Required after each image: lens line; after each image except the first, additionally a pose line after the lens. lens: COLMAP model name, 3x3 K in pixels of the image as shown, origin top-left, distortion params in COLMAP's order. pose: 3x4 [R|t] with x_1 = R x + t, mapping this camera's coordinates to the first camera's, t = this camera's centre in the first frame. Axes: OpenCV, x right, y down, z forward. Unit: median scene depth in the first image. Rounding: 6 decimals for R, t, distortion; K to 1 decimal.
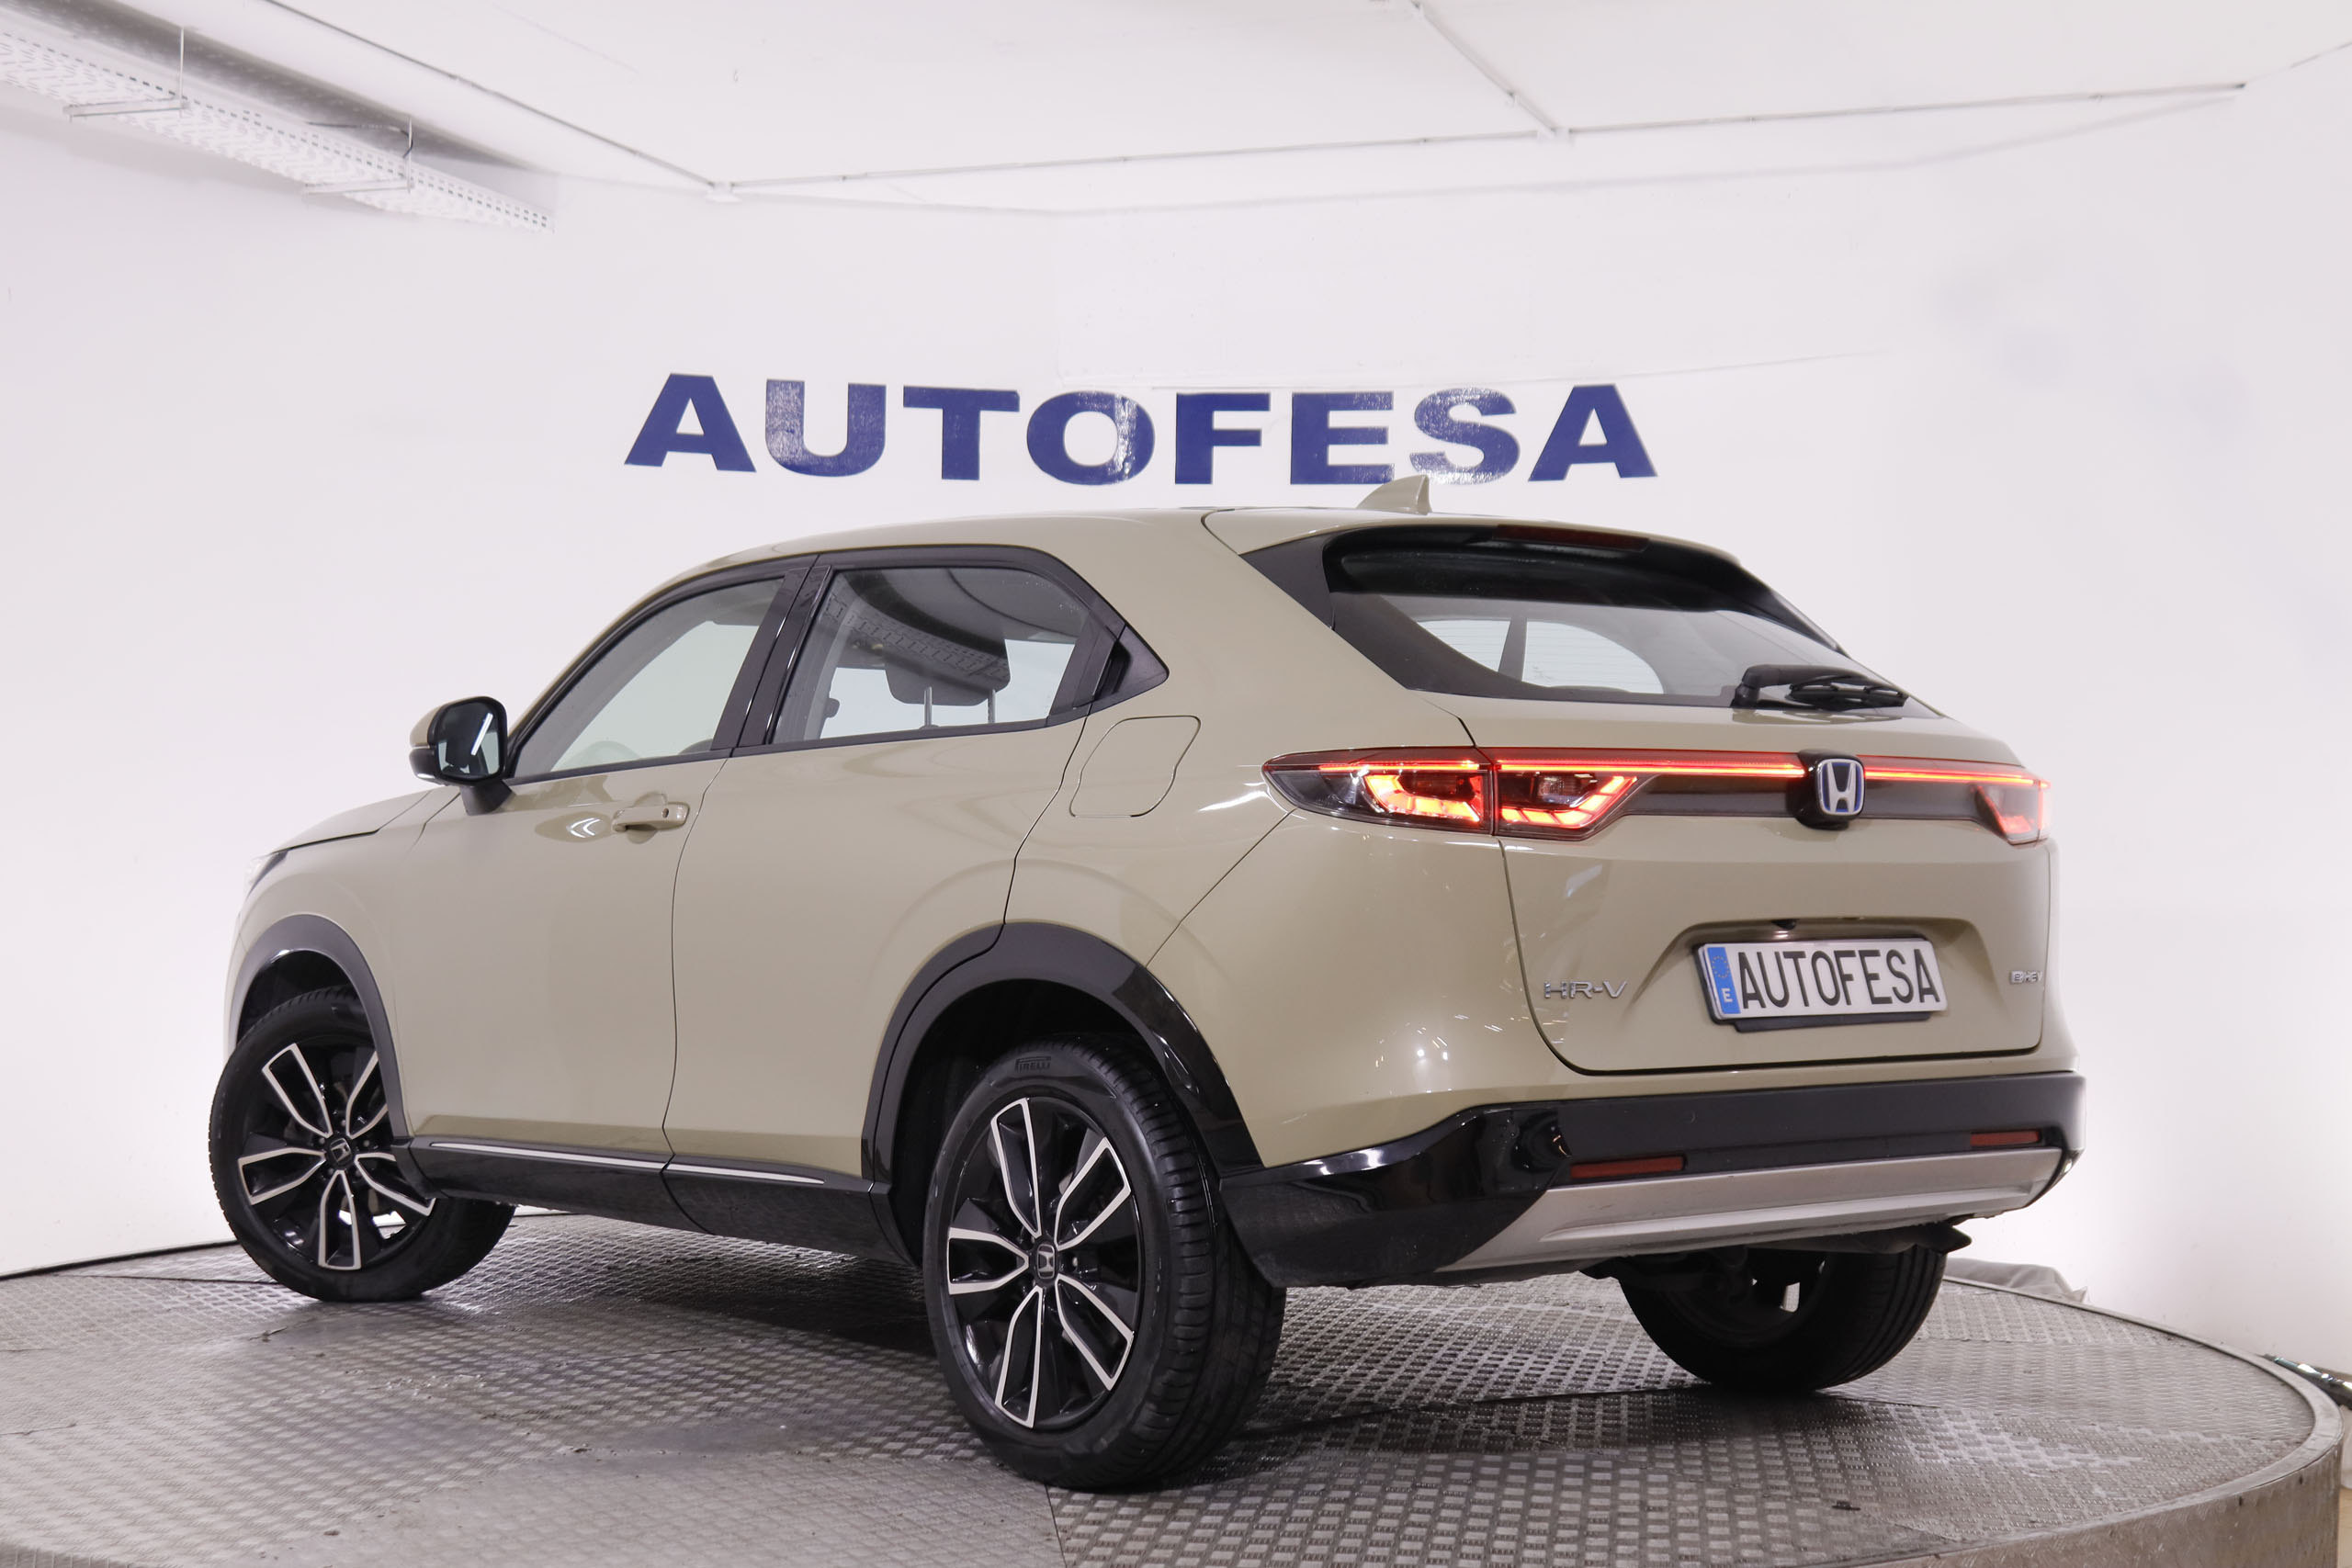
lens RADIAL K [[3331.0, 0, 1179.9], [0, 3331.0, 784.9], [0, 0, 1]] dist [-0.058038, 0.119407]
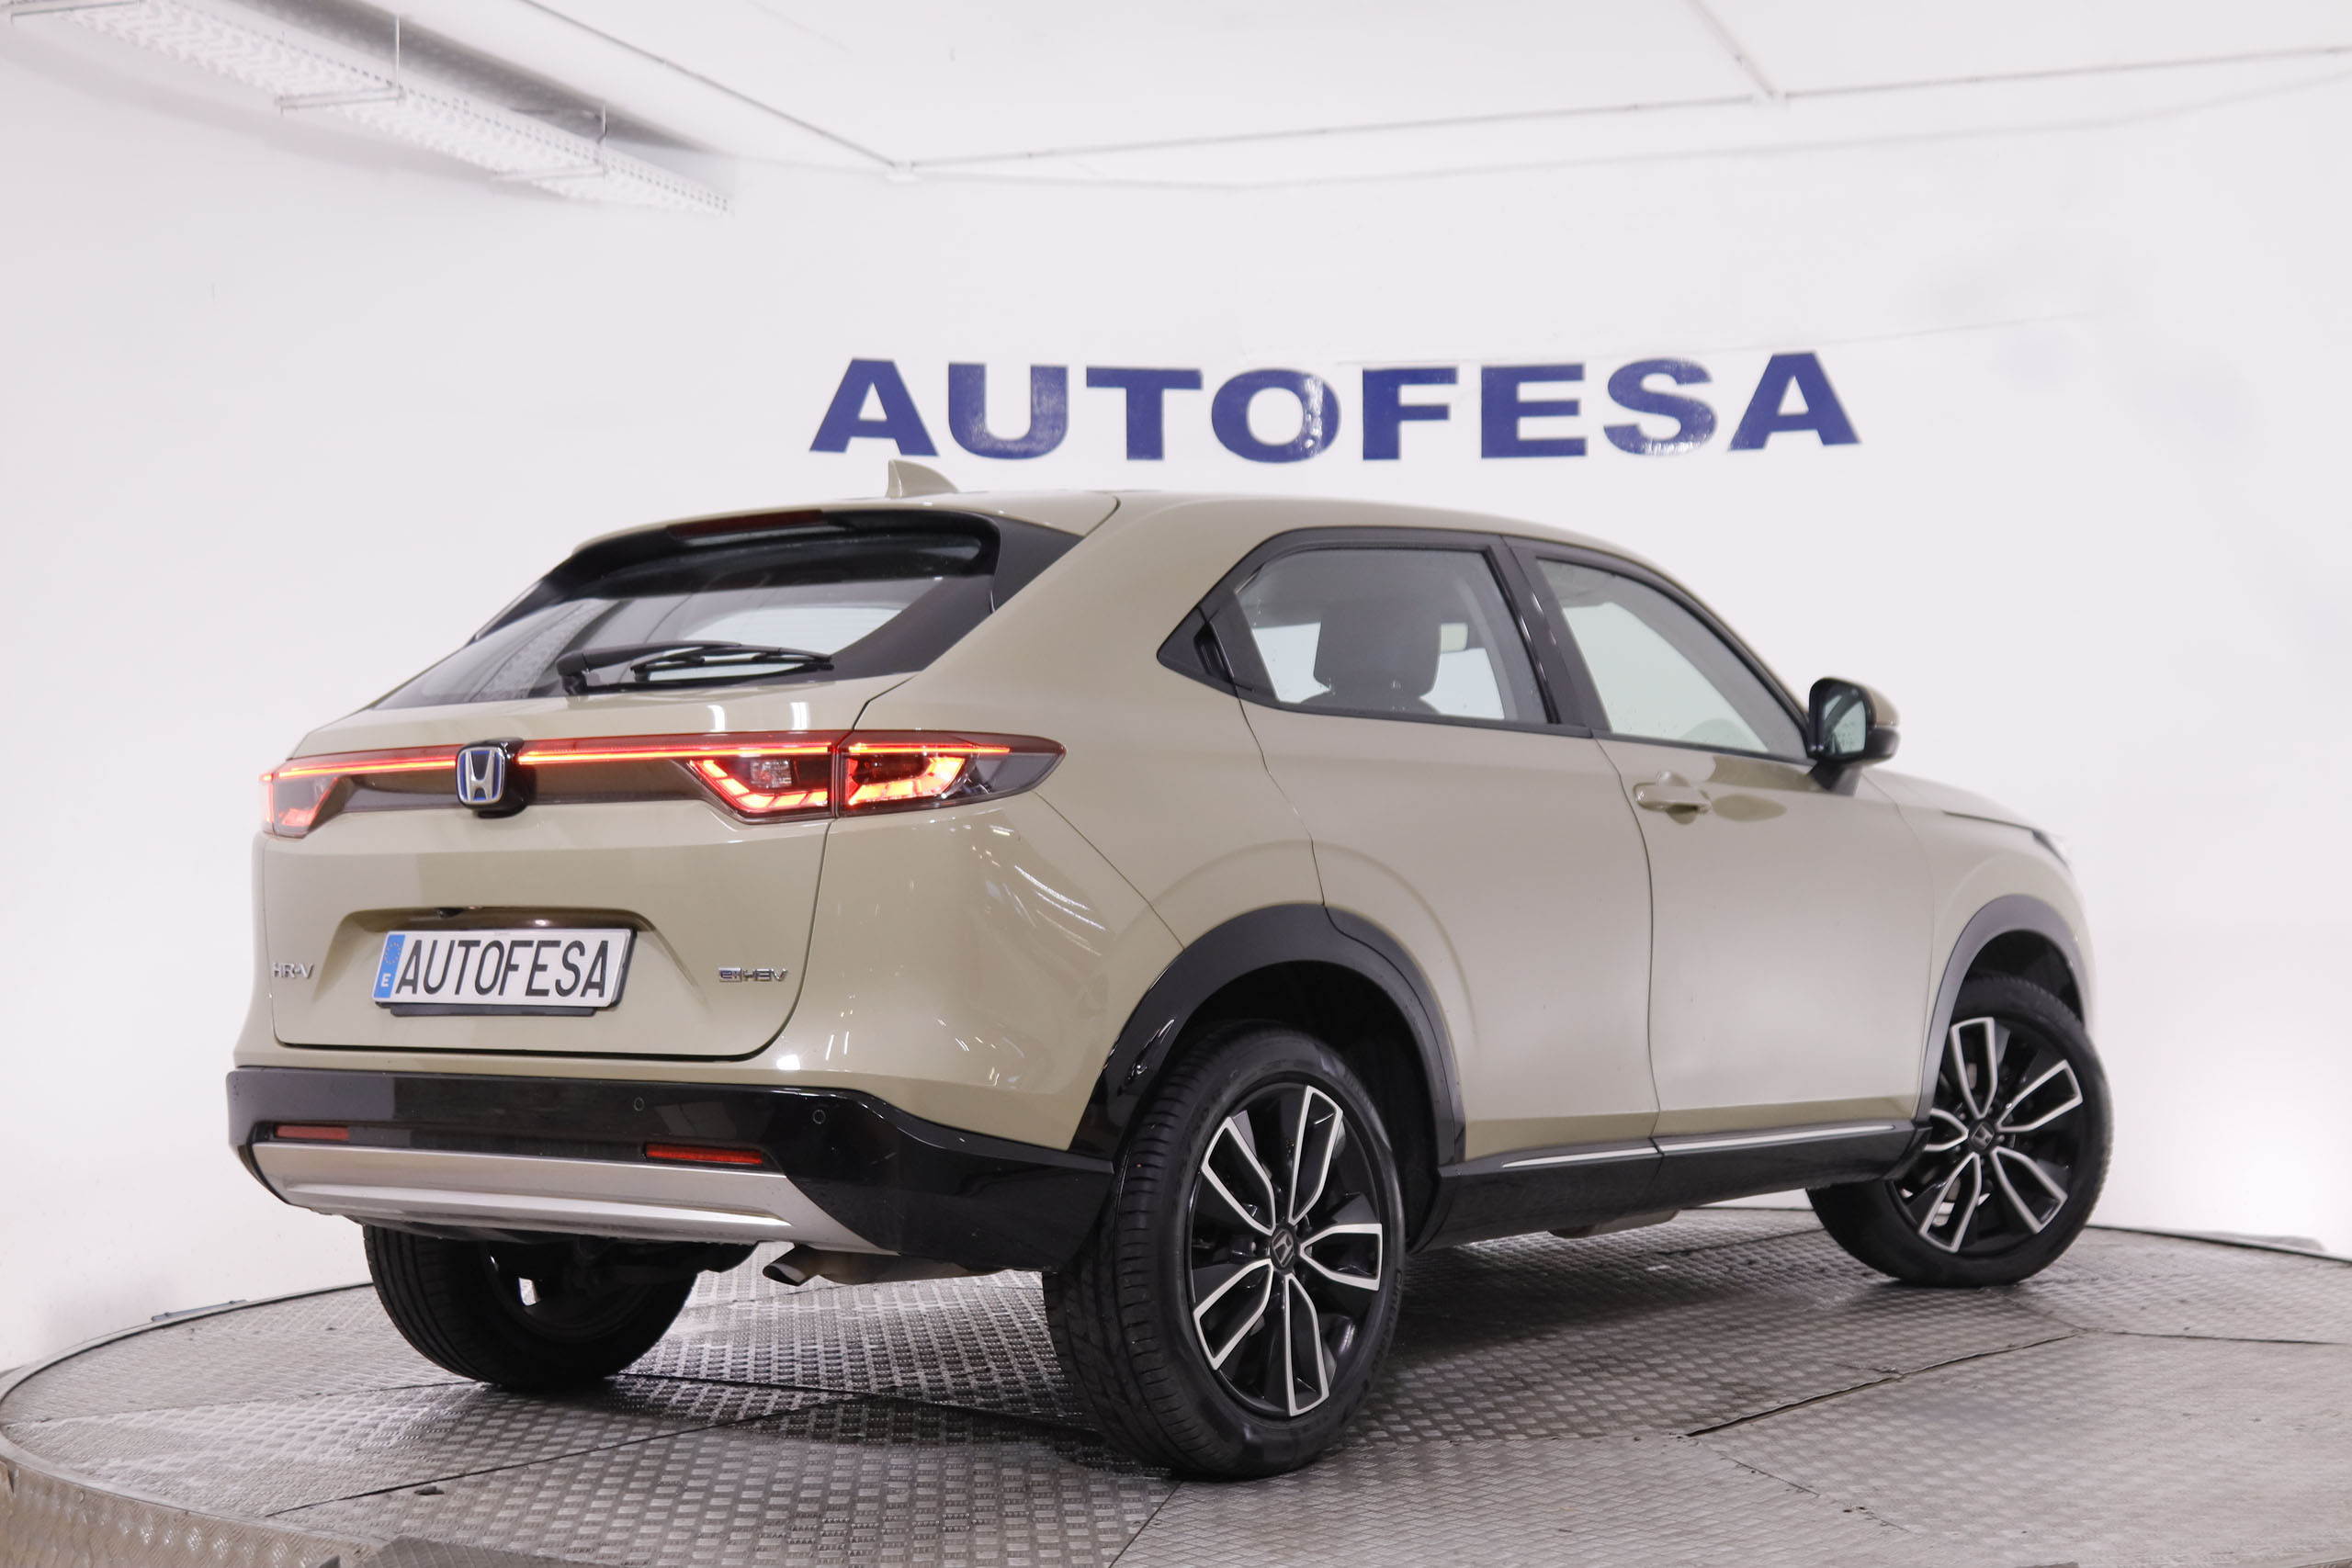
lens RADIAL K [[3426.6, 0, 1176.0], [0, 3426.6, 784.0], [0, 0, 1]] dist [-0.056892, 0.102646]
pose [[0.999806, -0.019593, 0.001804, -0.062167], [0.019584, 0.999797, 0.004820, -0.001079], [-0.001898, -0.004784, 0.999987, -0.010384]]
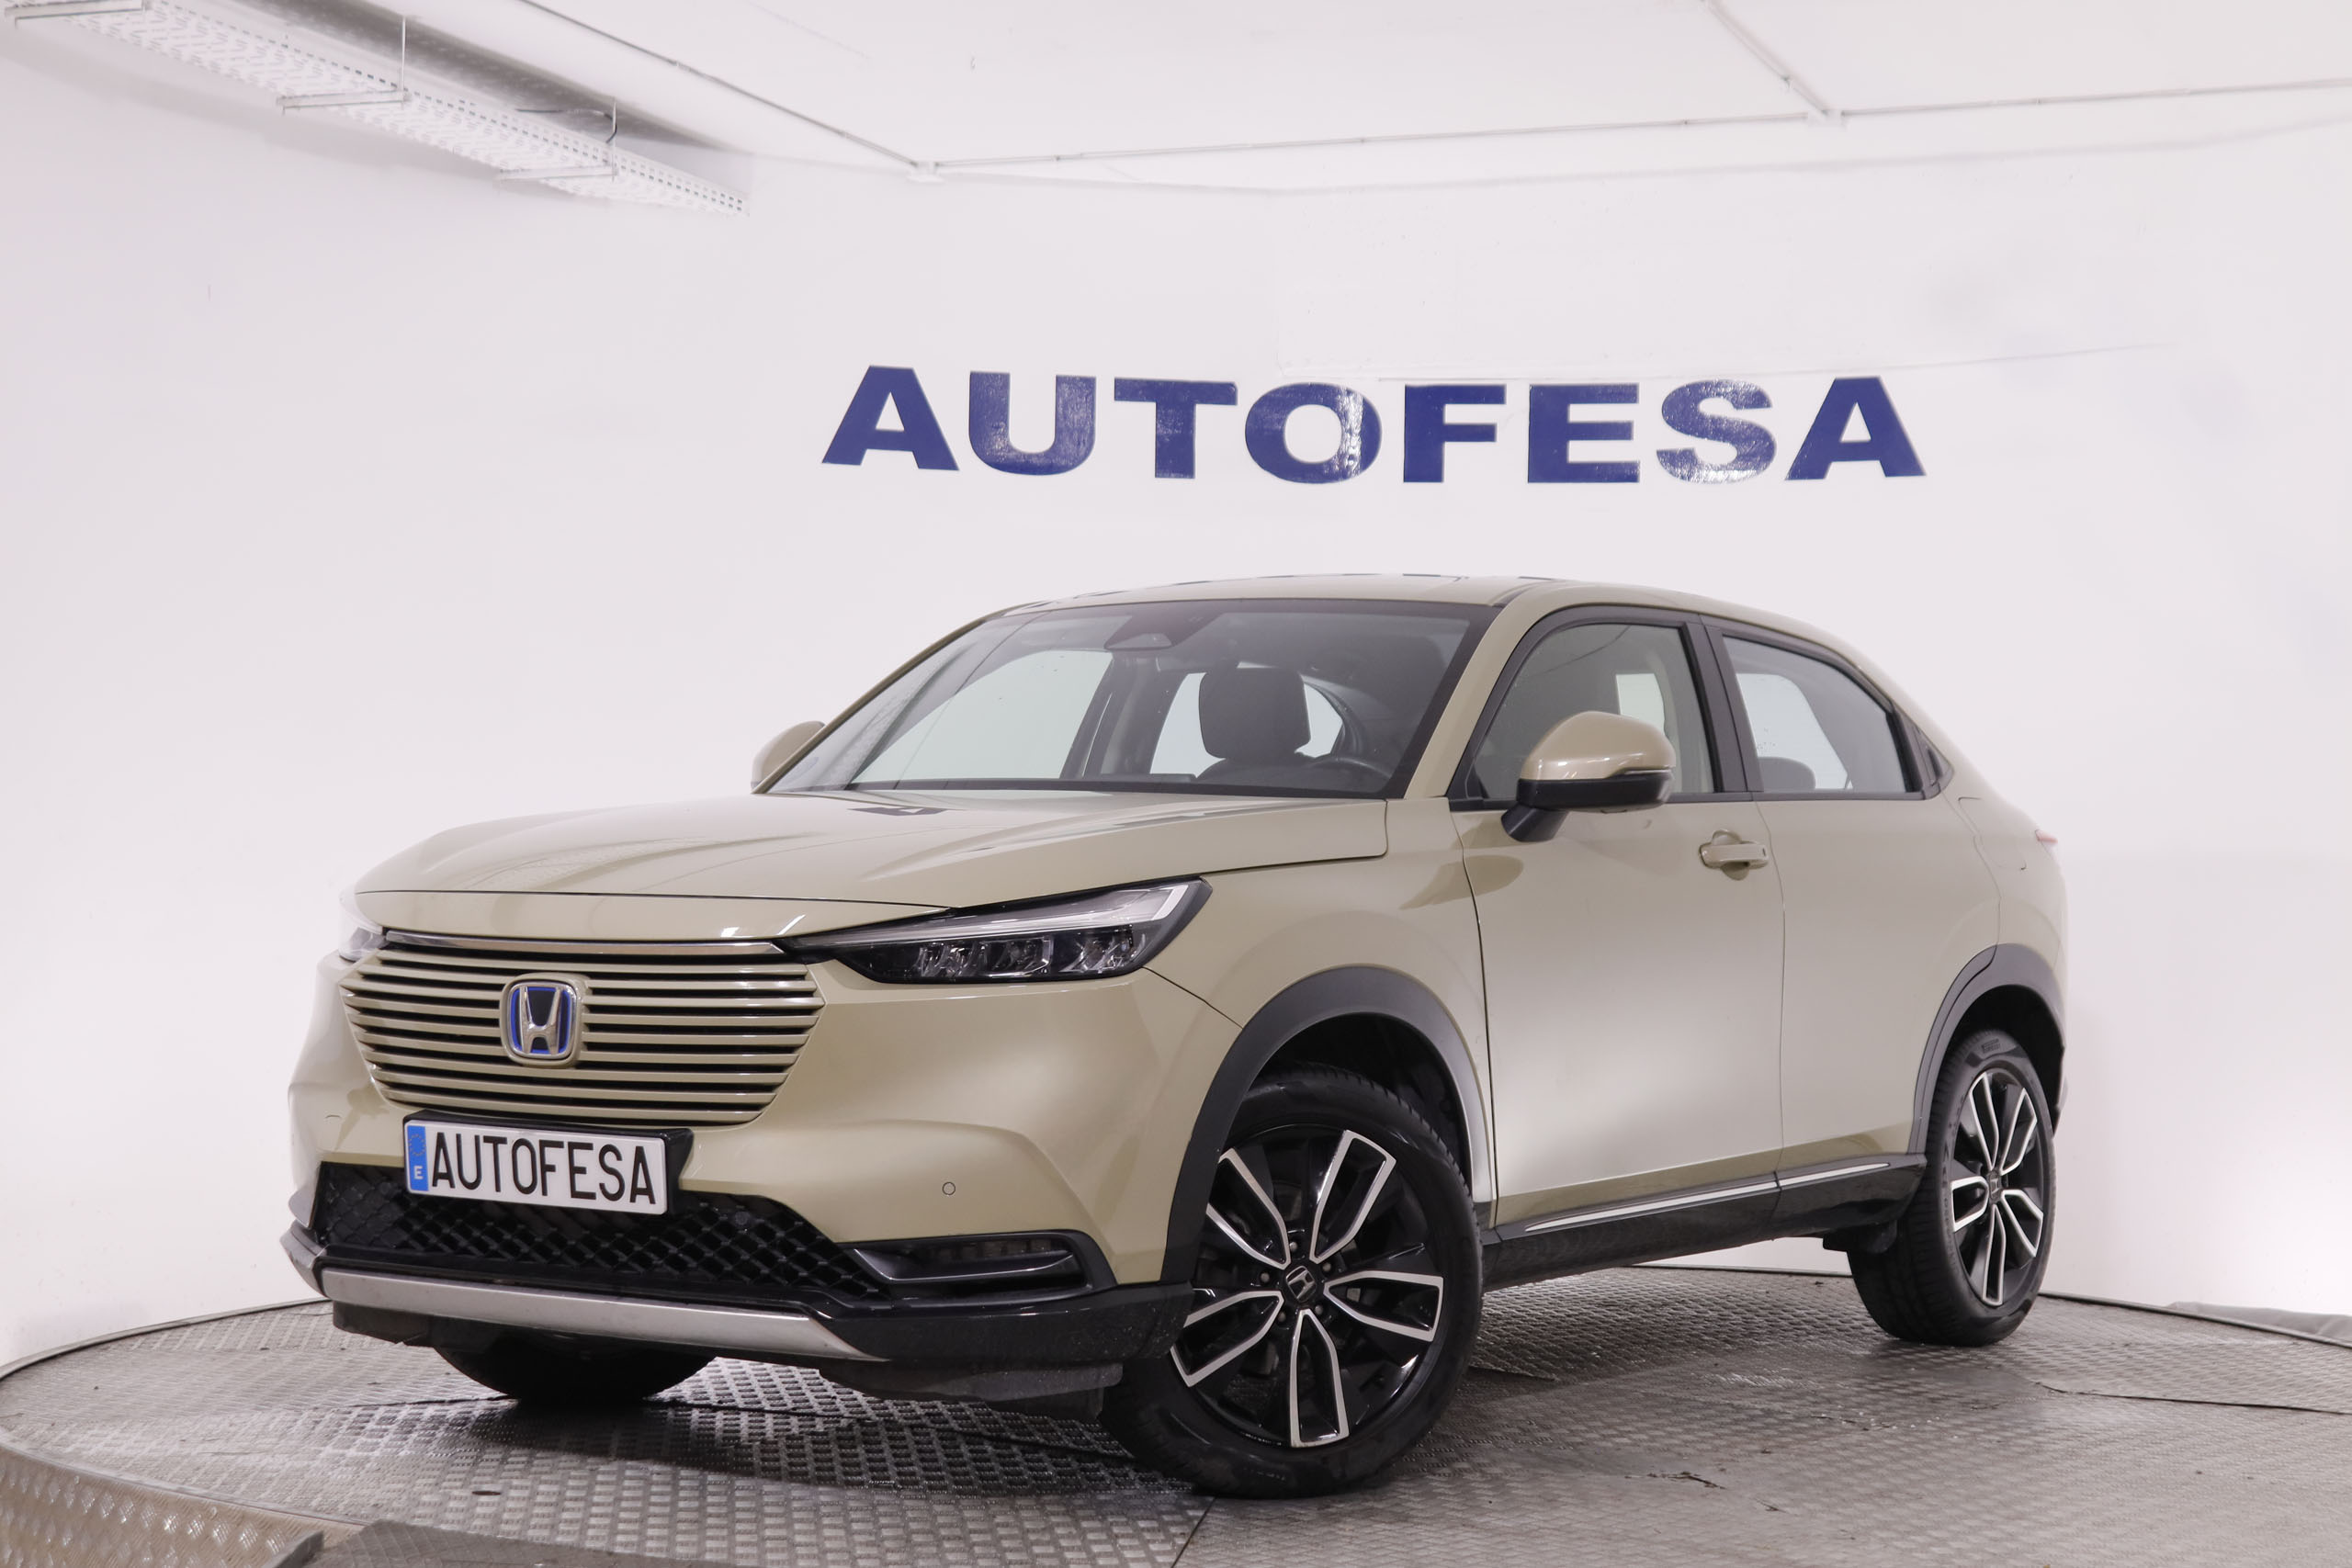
lens RADIAL K [[3904.7, 0, 1176.0], [0, 3904.7, 784.0], [0, 0, 1]] dist [-0.032891, 0.042815]
pose [[0.999778, 0.000932, -0.021049, -0.043574], [-0.000974, 0.999998, -0.002007, -0.003586], [0.021047, 0.002027, 0.999776, -0.099545]]
